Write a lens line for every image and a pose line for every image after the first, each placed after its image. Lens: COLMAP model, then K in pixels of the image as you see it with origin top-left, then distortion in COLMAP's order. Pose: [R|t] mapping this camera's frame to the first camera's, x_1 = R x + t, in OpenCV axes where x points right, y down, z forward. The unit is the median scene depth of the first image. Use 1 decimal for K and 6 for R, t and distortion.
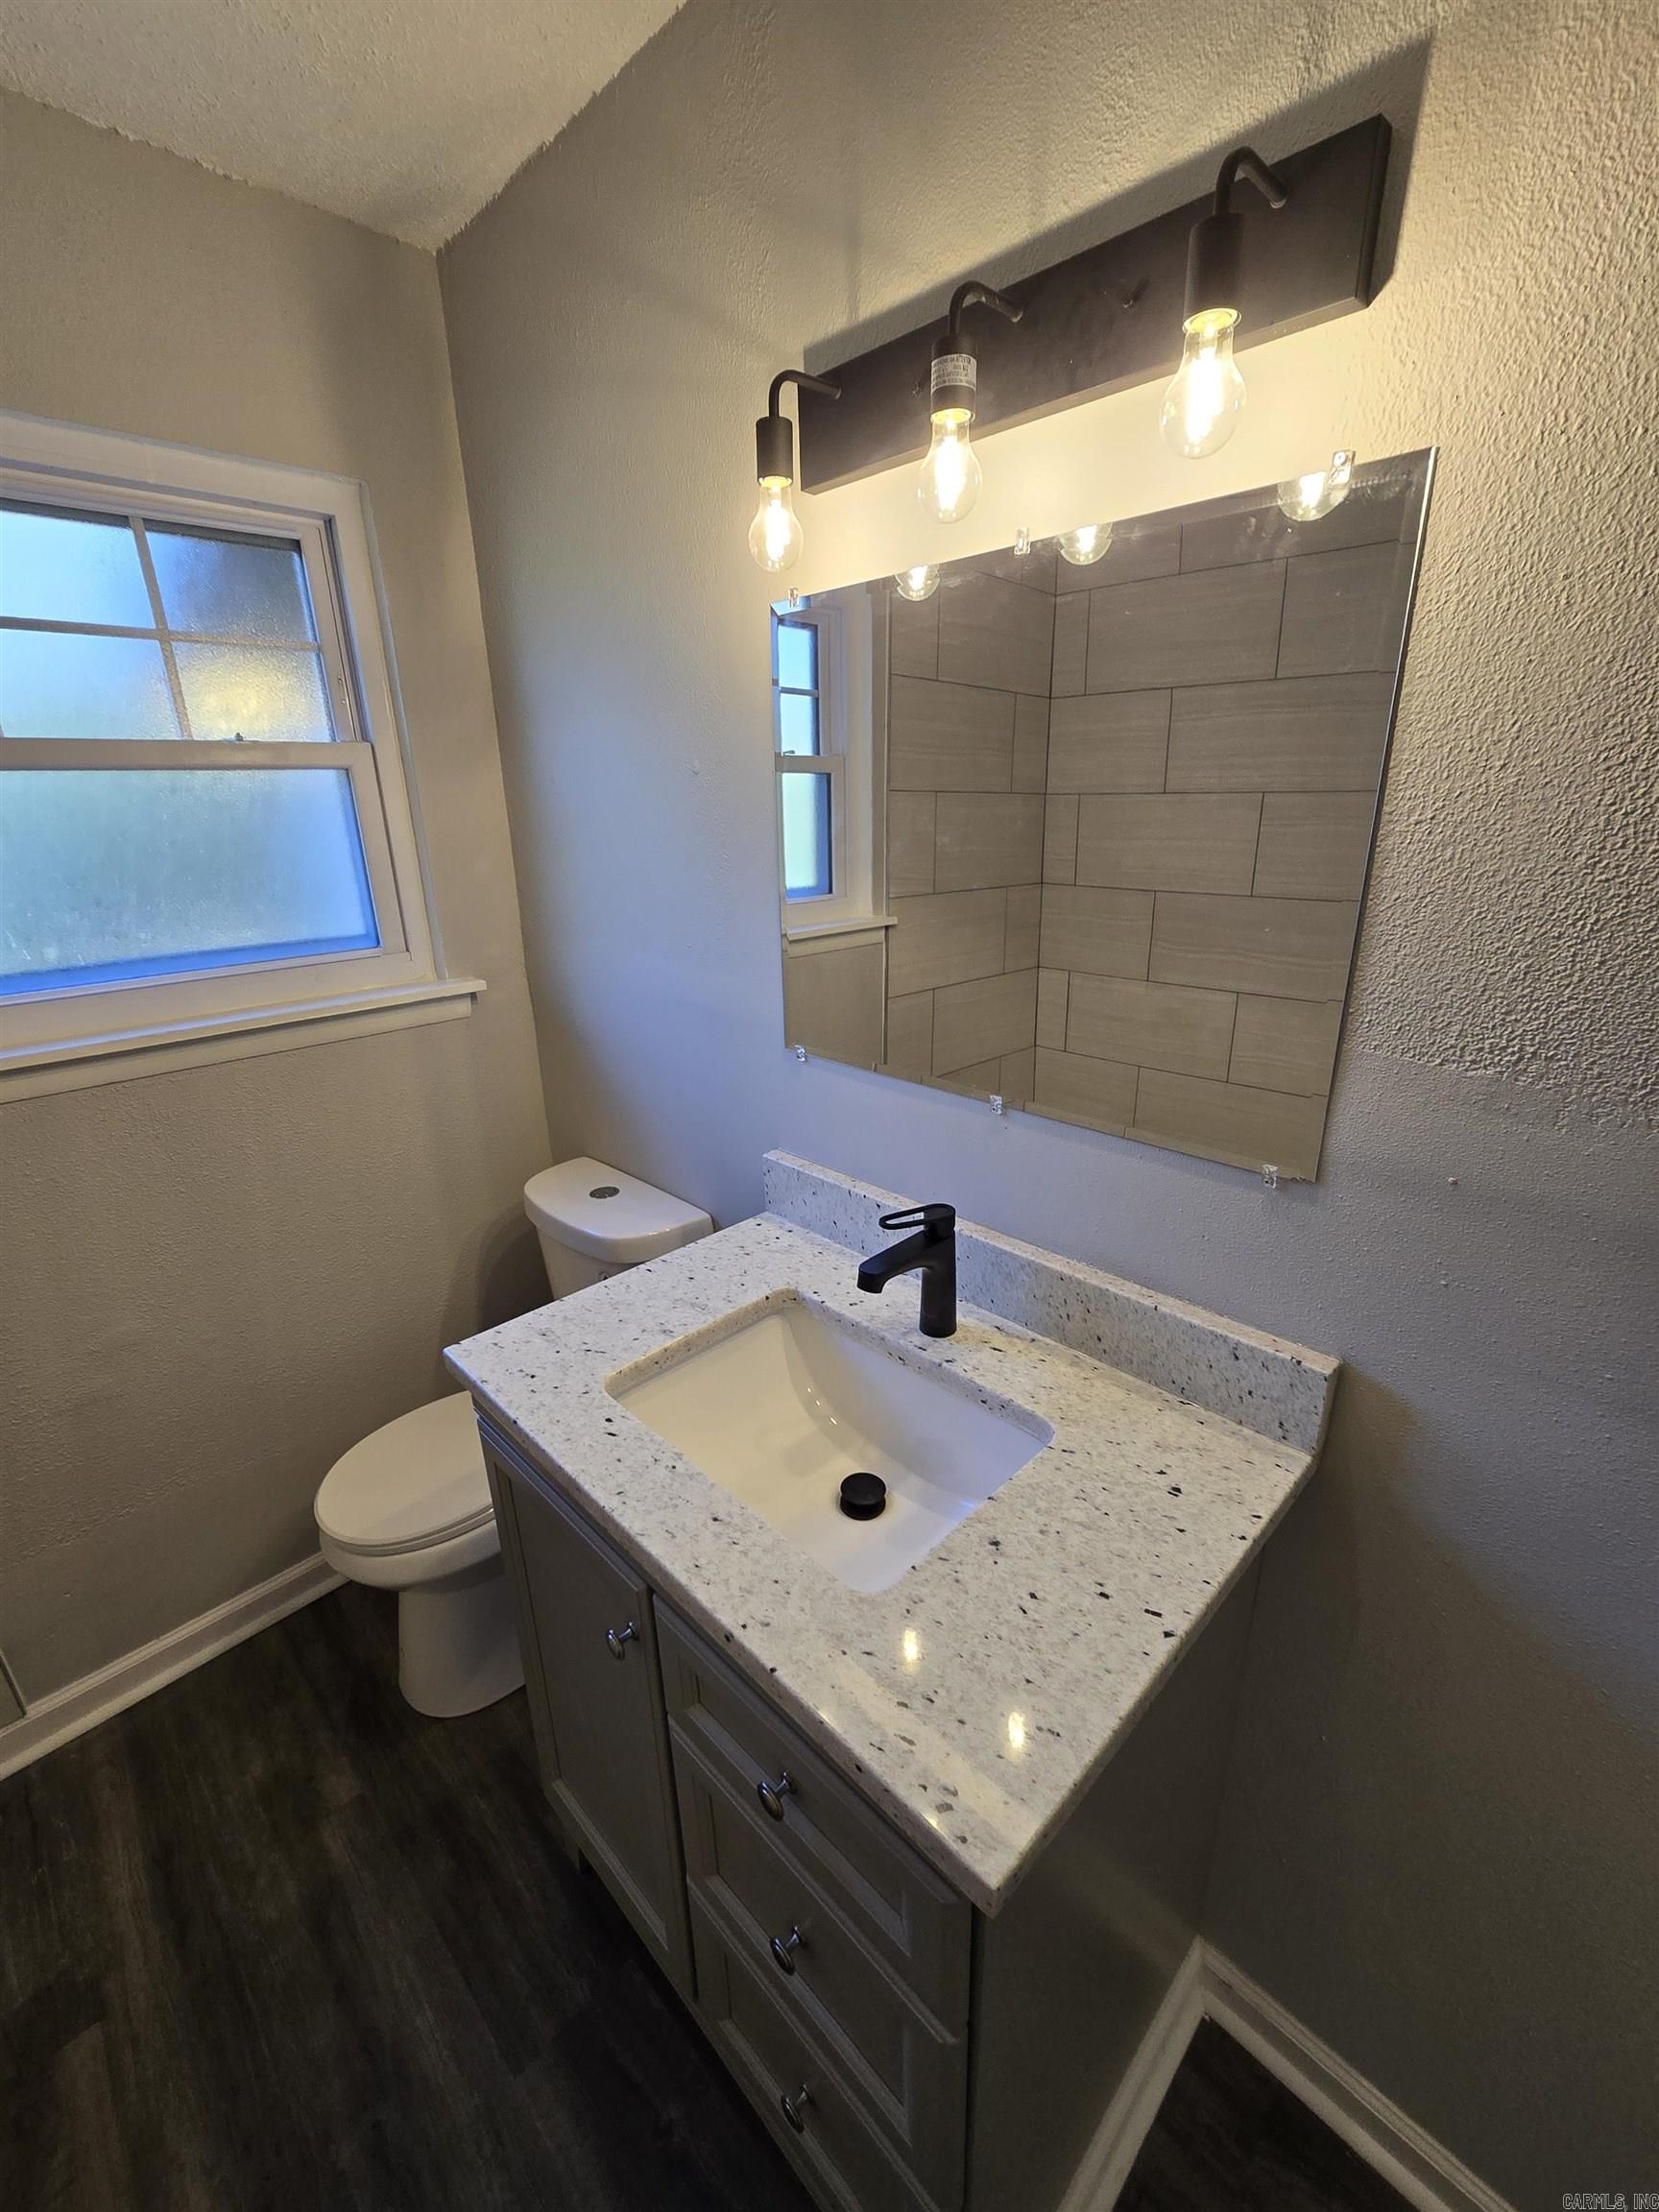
lens RADIAL K [[903.1, 0, 835.7], [0, 903.1, 1102.3], [0, 0, 1]] dist [0.001199, 0.000544]
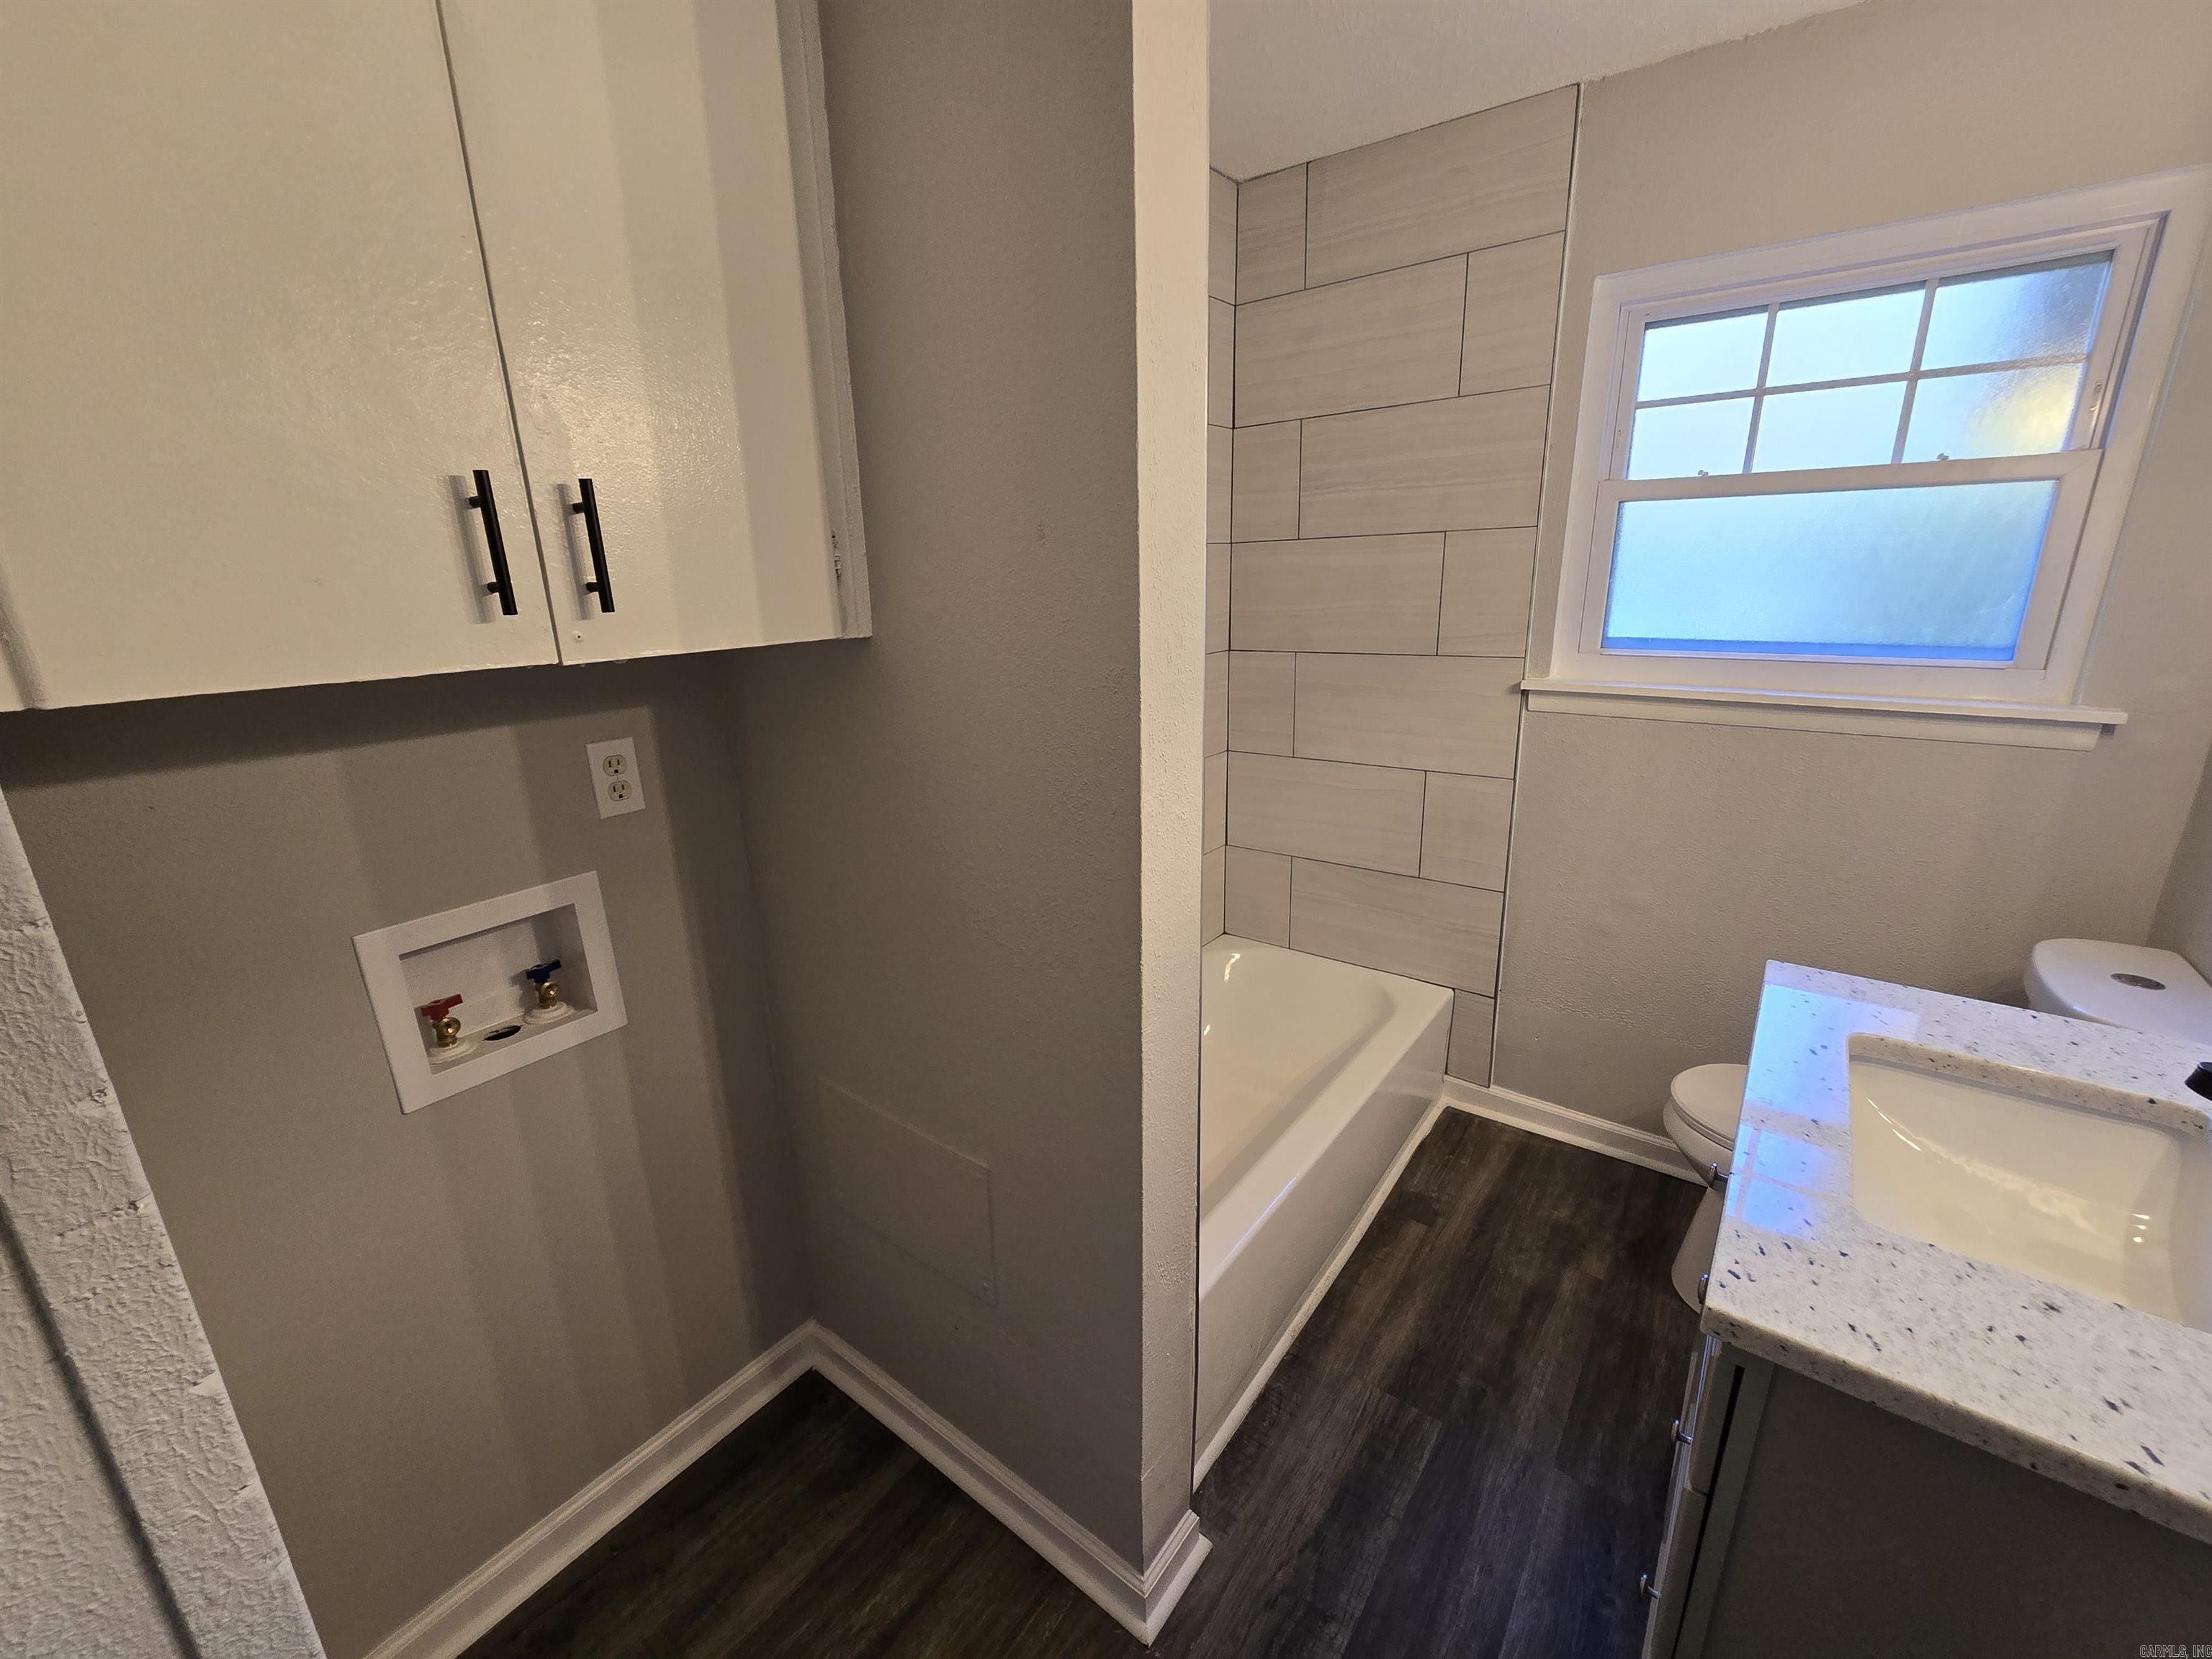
lens RADIAL K [[903.1, 0, 1101.4], [0, 903.1, 829.1], [0, 0, 1]] dist [0.001199, 0.000544]
pose [[0.132513, 0.294638, -0.946377, 0.440313], [-0.295629, 0.923088, 0.245993, 0.059400], [0.946067, 0.247179, 0.209425, -0.120925]]
